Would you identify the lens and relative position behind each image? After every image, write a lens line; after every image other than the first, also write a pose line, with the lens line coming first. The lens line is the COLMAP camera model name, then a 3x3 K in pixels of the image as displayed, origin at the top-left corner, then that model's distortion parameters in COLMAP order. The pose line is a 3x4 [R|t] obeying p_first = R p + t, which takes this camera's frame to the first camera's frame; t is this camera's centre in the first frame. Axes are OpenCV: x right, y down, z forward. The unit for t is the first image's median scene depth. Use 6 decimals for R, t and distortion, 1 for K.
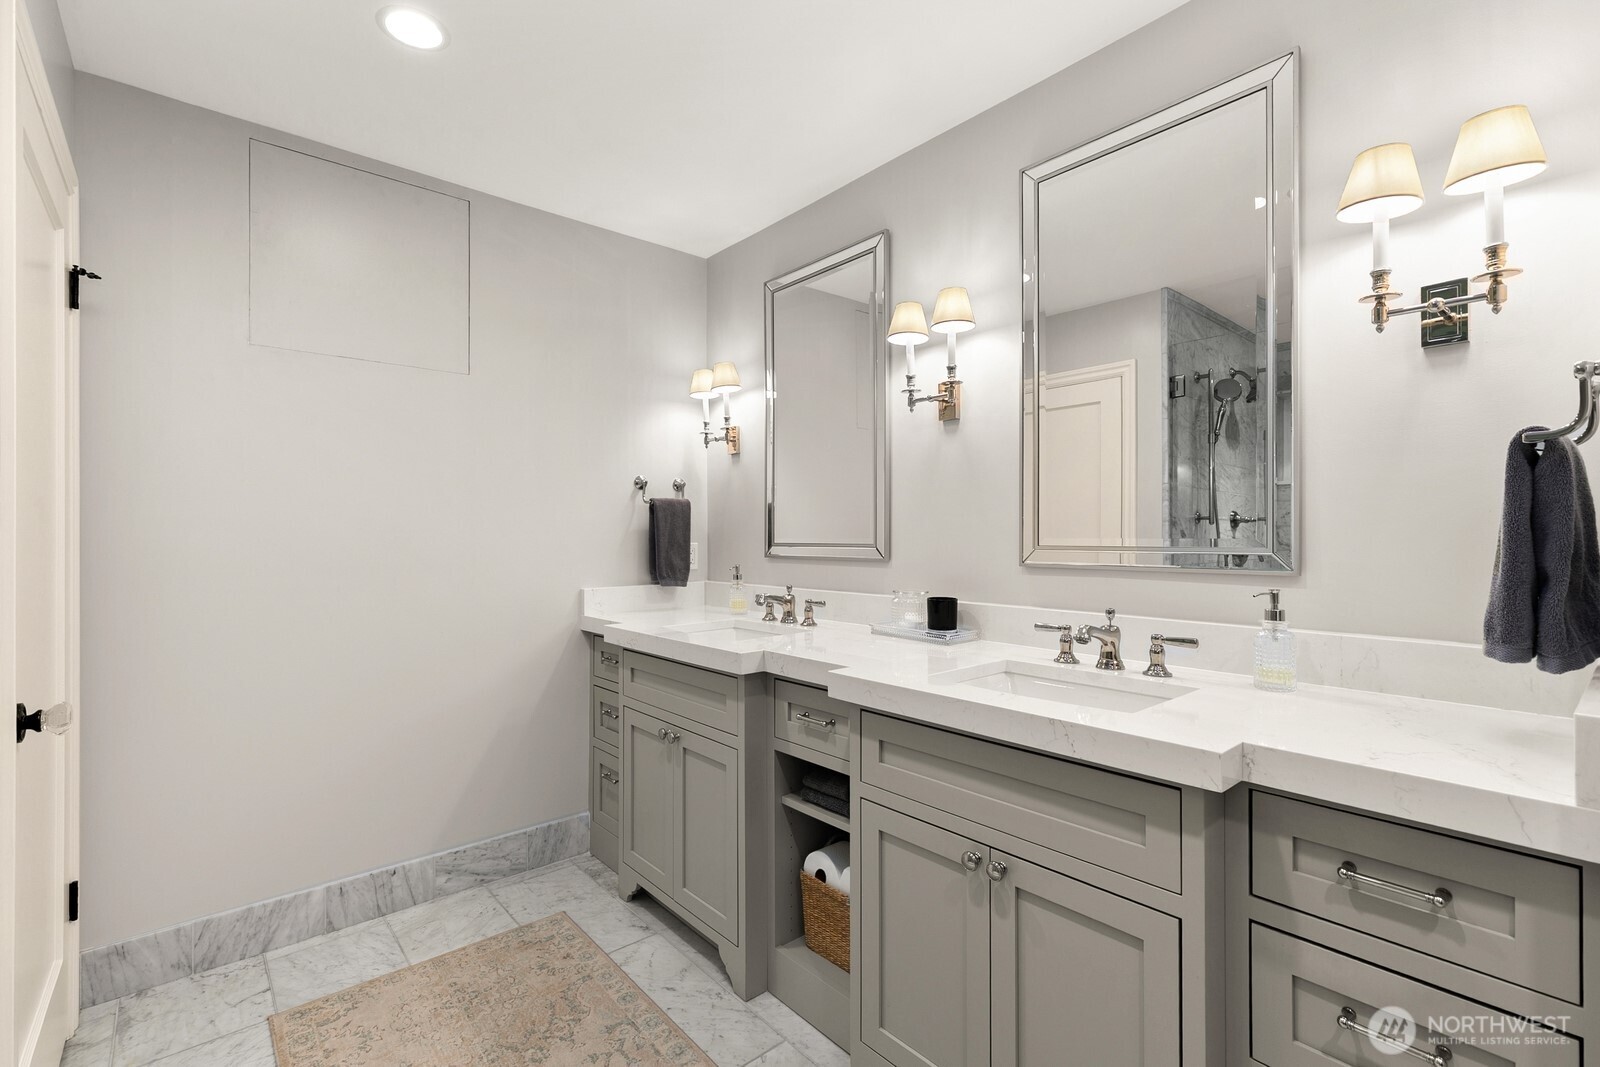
lens RADIAL K [[720.2, 0, 795.7], [0, 720.2, 526.6], [0, 0, 1]] dist [0.019050, 0.000100]
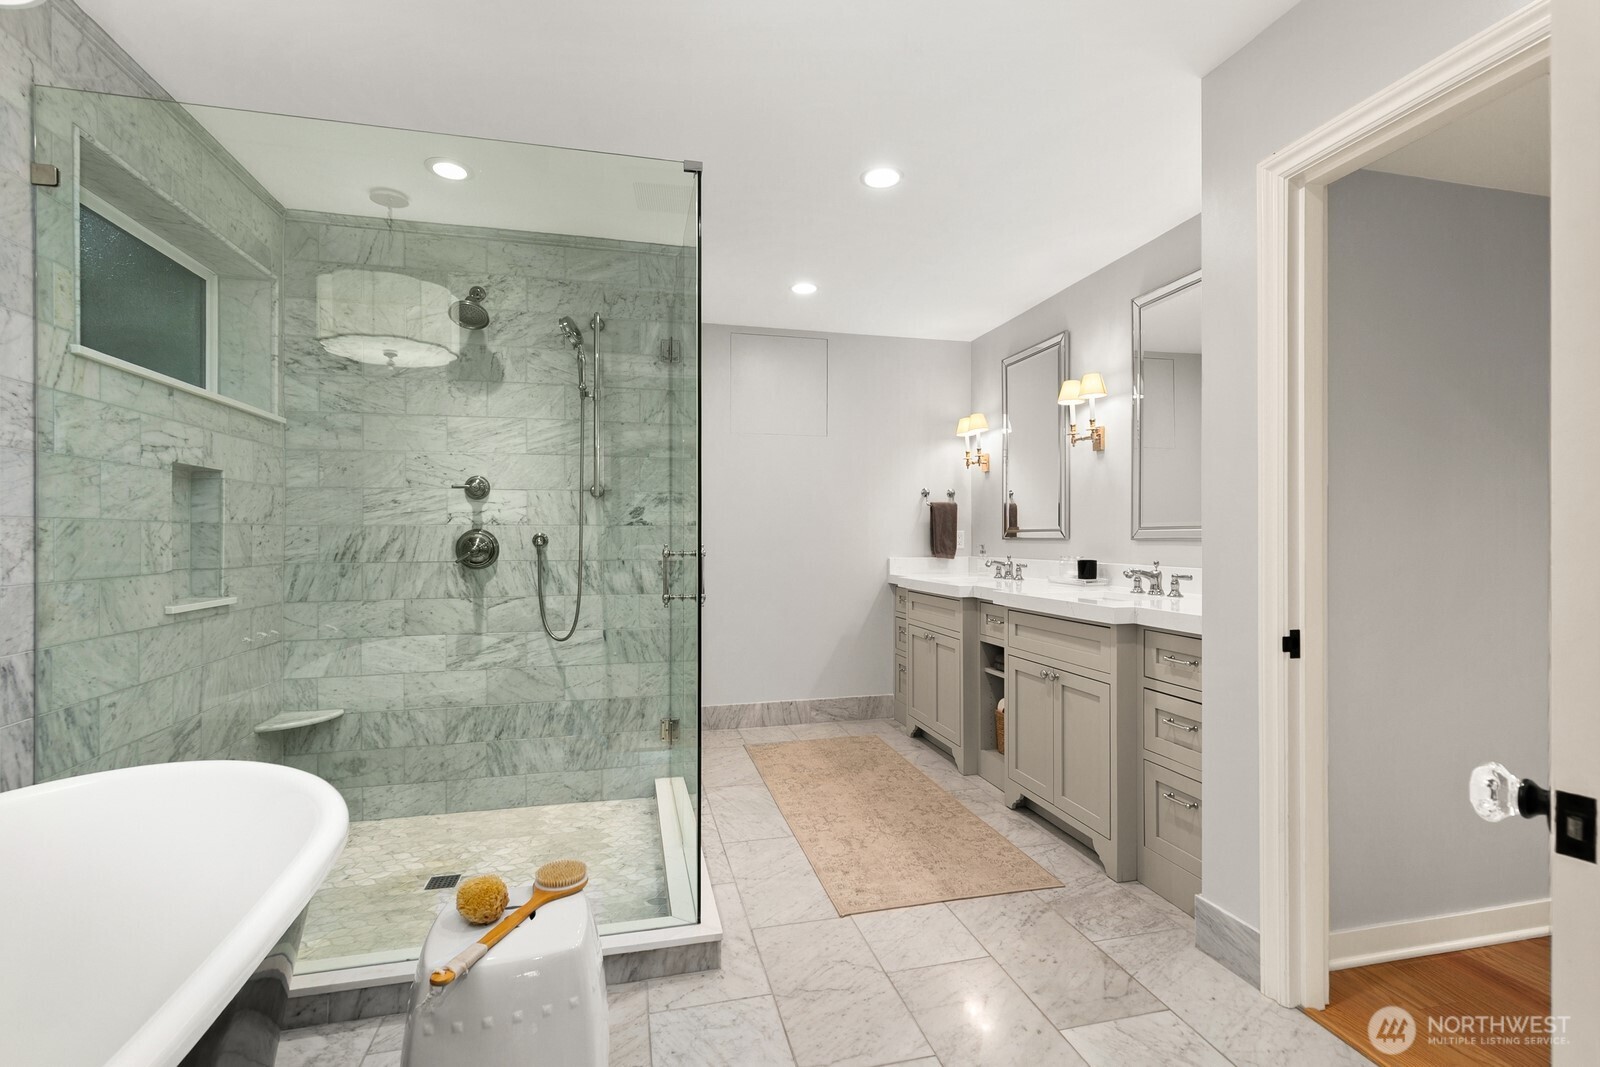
lens RADIAL K [[720.2, 0, 796.7], [0, 720.2, 533.9], [0, 0, 1]] dist [0.019050, 0.000100]
pose [[0.891490, 0.003169, -0.453029, 0.318662], [-0.000508, 0.999982, 0.005995, 0.026308], [0.453040, -0.005114, 0.891476, -0.684569]]
